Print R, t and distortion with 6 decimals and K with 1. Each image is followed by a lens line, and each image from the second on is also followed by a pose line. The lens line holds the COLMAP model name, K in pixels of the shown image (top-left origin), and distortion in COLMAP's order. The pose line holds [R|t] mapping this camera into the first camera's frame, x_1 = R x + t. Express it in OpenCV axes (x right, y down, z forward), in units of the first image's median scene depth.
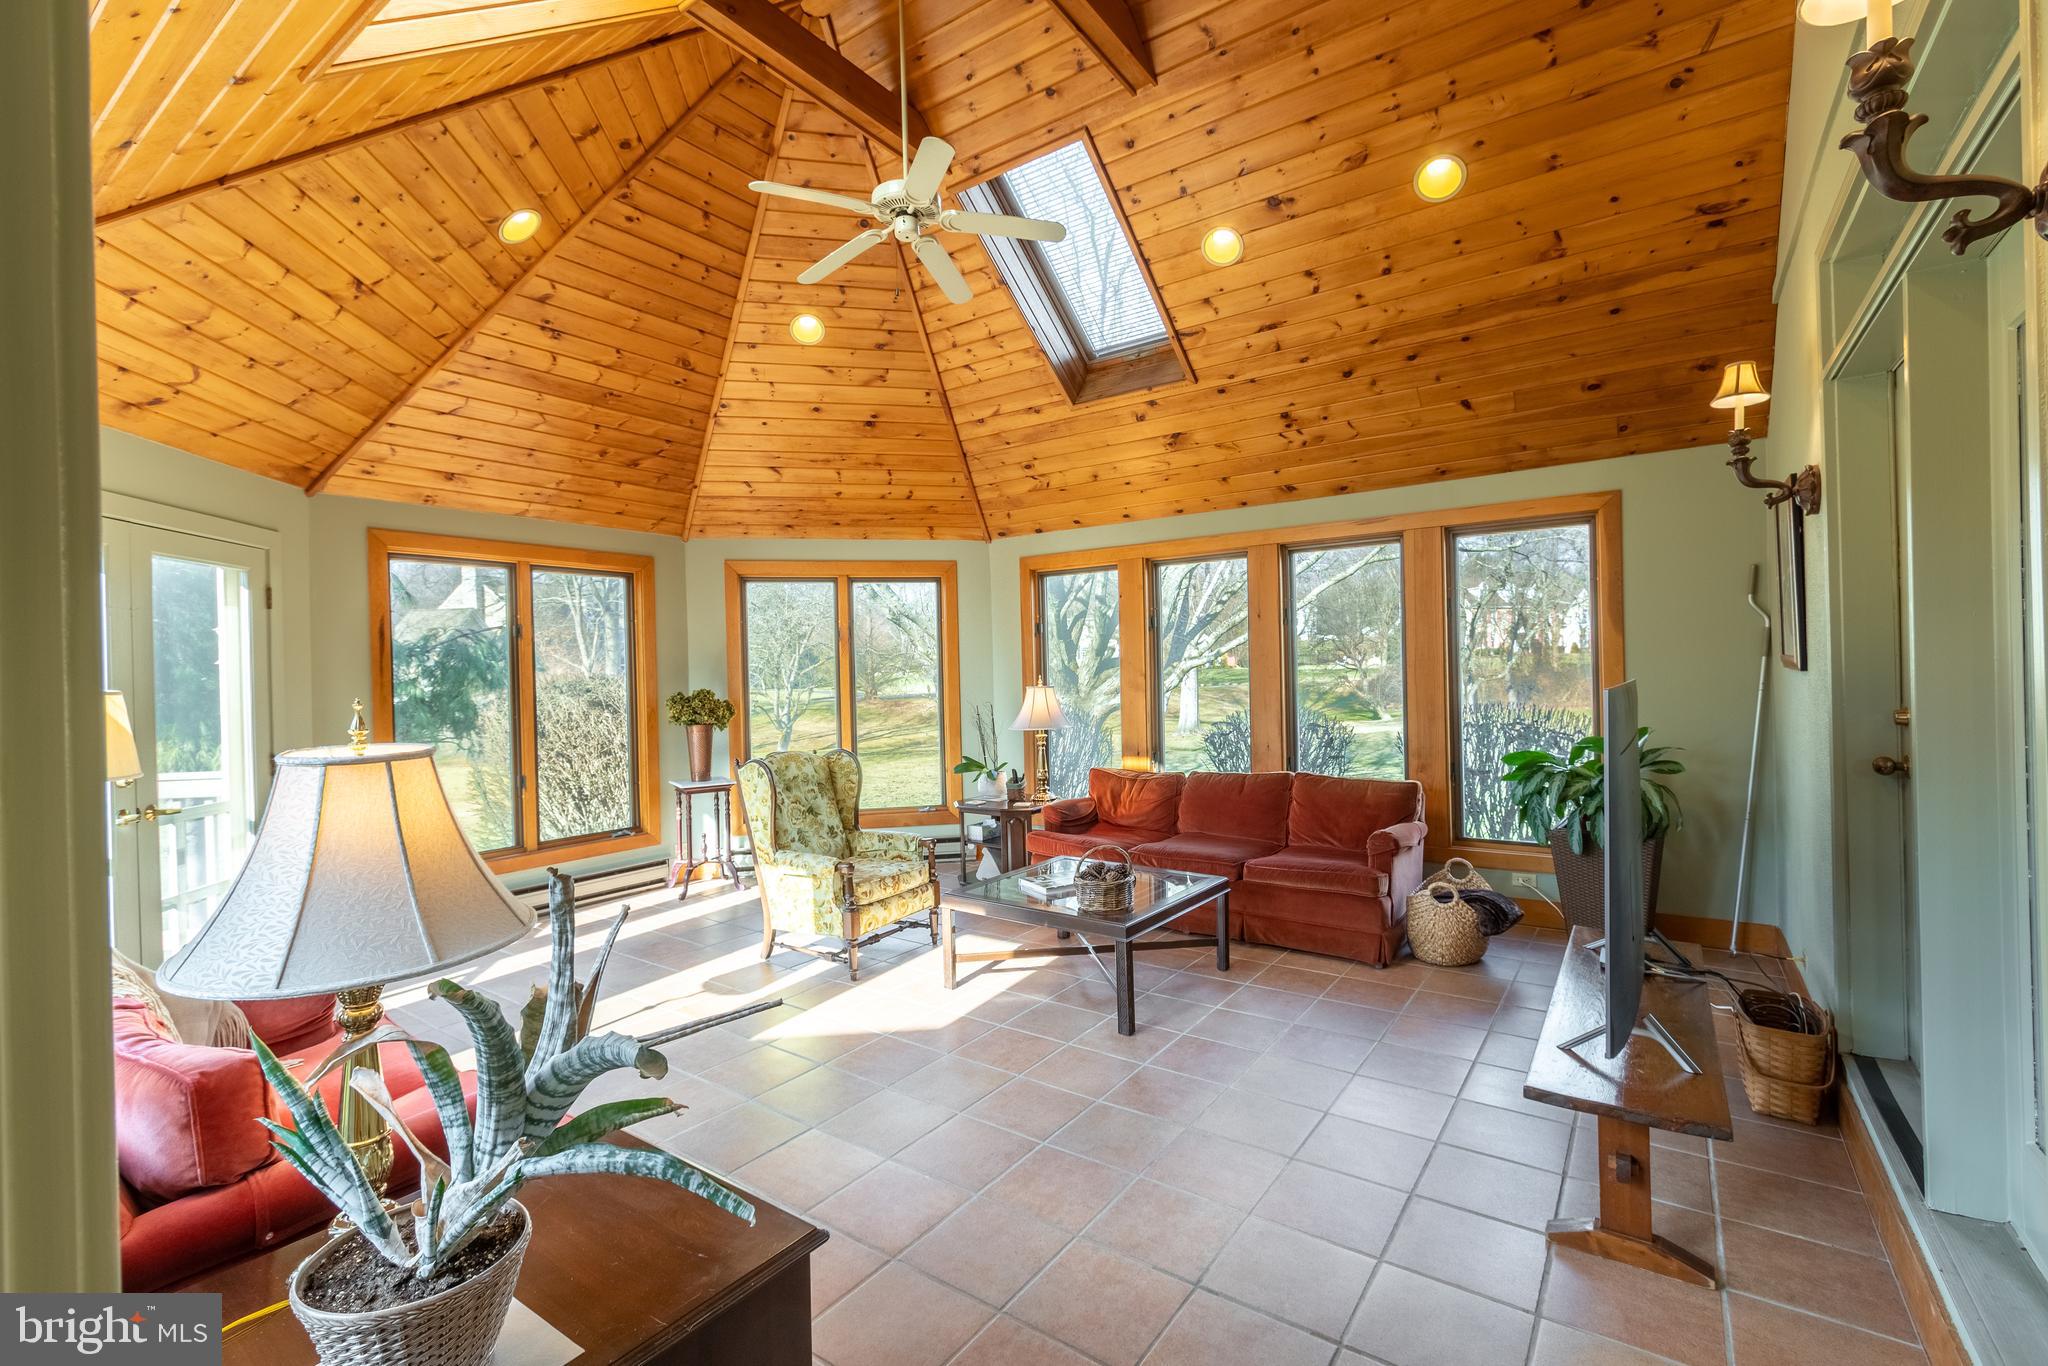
lens RADIAL K [[893.2, 0, 1008.4], [0, 893.2, 679.4], [0, 0, 1]] dist [0.002921, -0.001332]
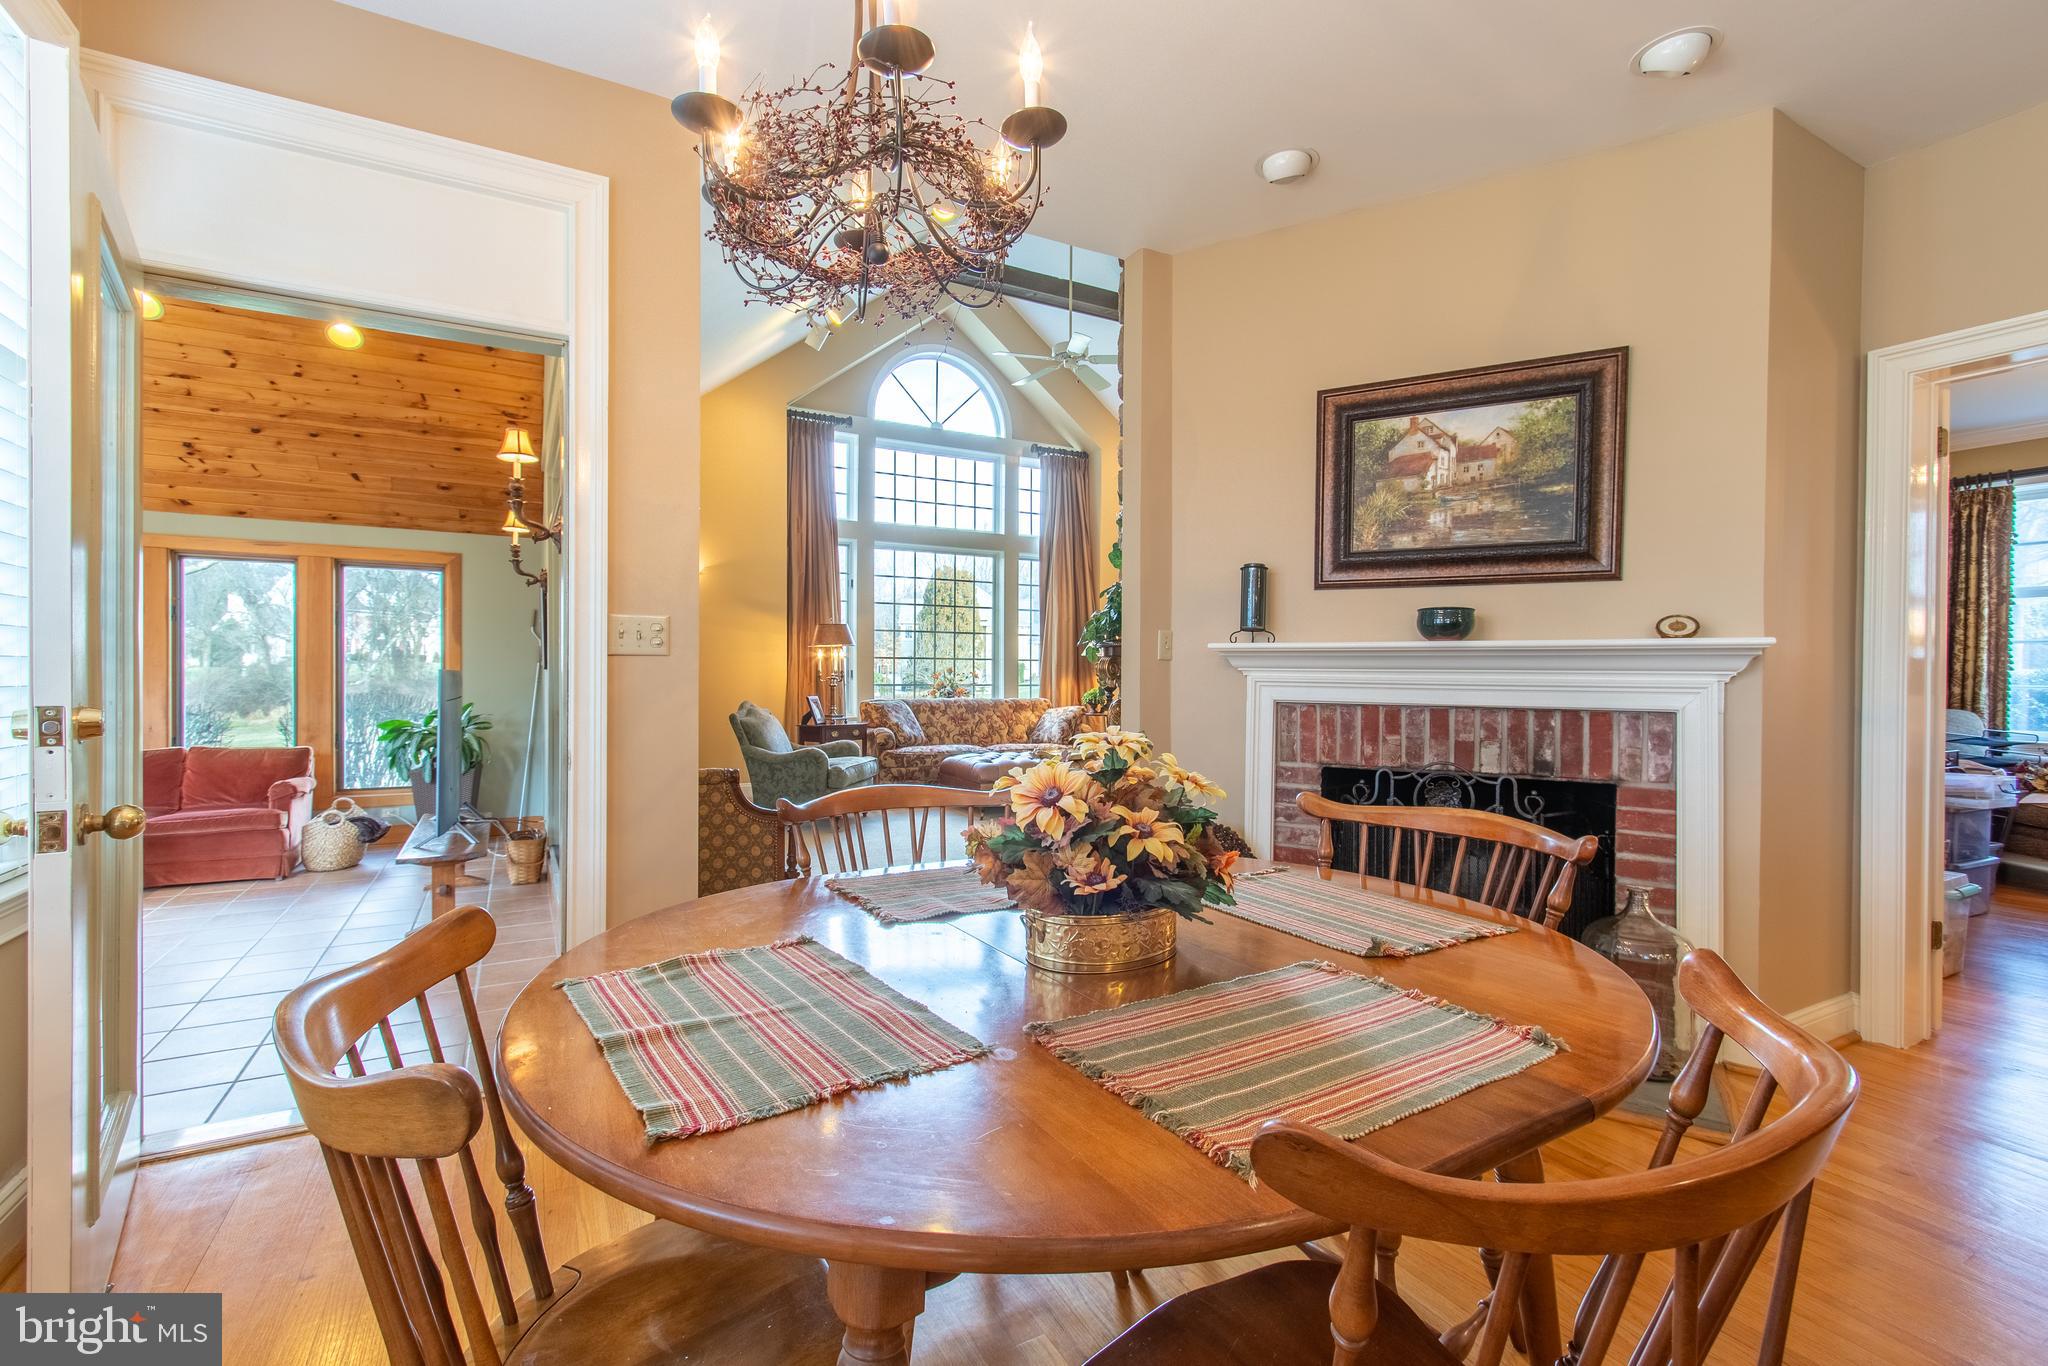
lens RADIAL K [[892.0, 0, 1009.2], [0, 892.0, 683.0], [0, 0, 1]] dist [0.000845, 0.000053]
pose [[0.421415, 0.018874, 0.906672, -0.334797], [-0.012286, 0.999810, -0.015102, 0.027909], [-0.906785, -0.004775, 0.421567, -0.547909]]
